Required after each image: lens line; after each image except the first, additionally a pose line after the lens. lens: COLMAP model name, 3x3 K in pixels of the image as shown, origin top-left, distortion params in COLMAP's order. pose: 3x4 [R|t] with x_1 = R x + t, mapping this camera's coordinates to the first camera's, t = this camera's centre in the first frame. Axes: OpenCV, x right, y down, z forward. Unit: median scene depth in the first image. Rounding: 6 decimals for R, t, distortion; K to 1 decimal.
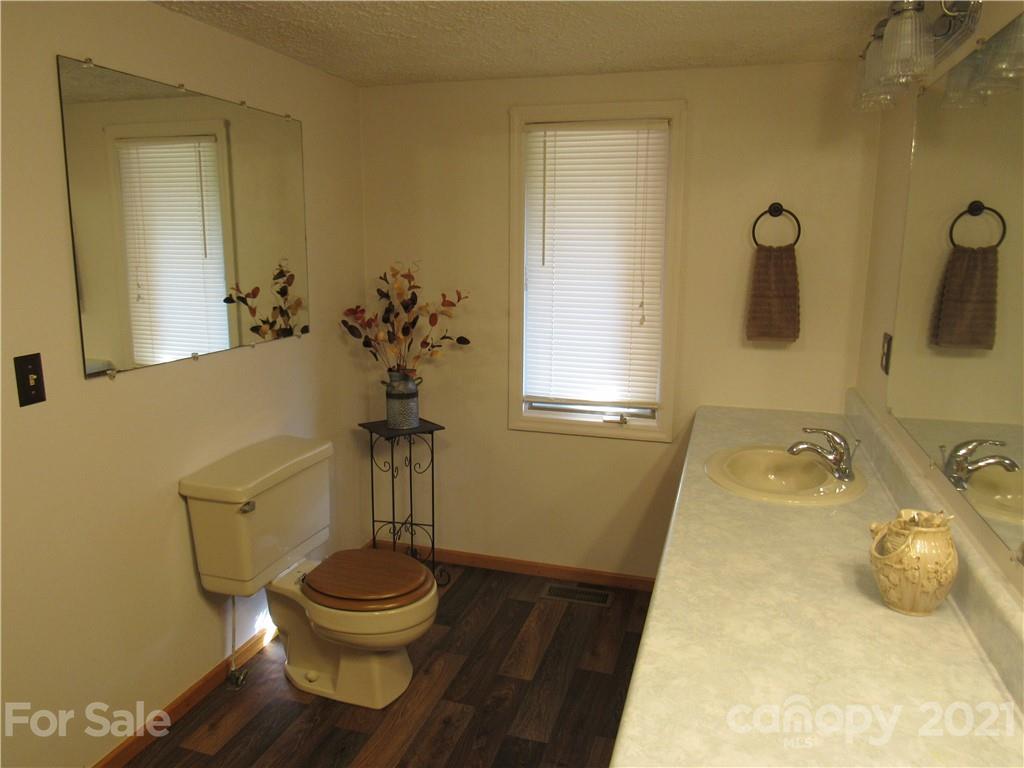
lens RADIAL K [[725.8, 0, 511.6], [0, 725.8, 385.1], [0, 0, 1]] dist [-0.029020, 0.008424]
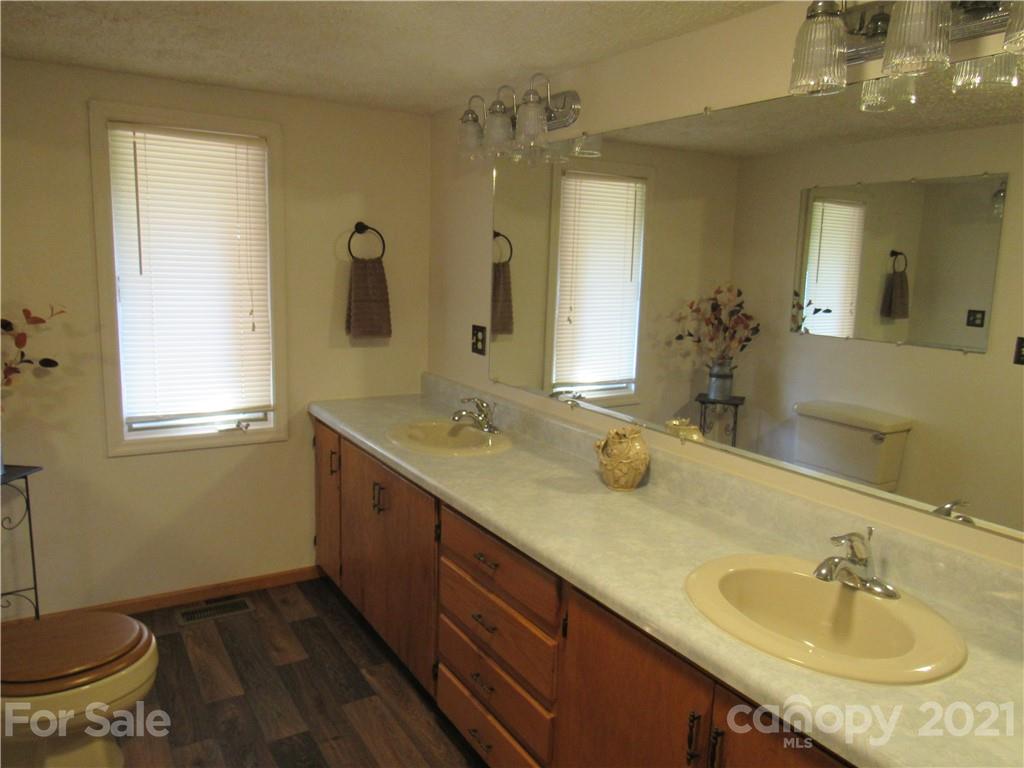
lens RADIAL K [[725.8, 0, 507.6], [0, 725.8, 381.4], [0, 0, 1]] dist [-0.029020, 0.008424]
pose [[0.660702, -0.106318, 0.743081, -0.360277], [0.116636, 0.992436, 0.038289, -0.009820], [-0.741531, 0.061372, 0.668105, 0.040409]]
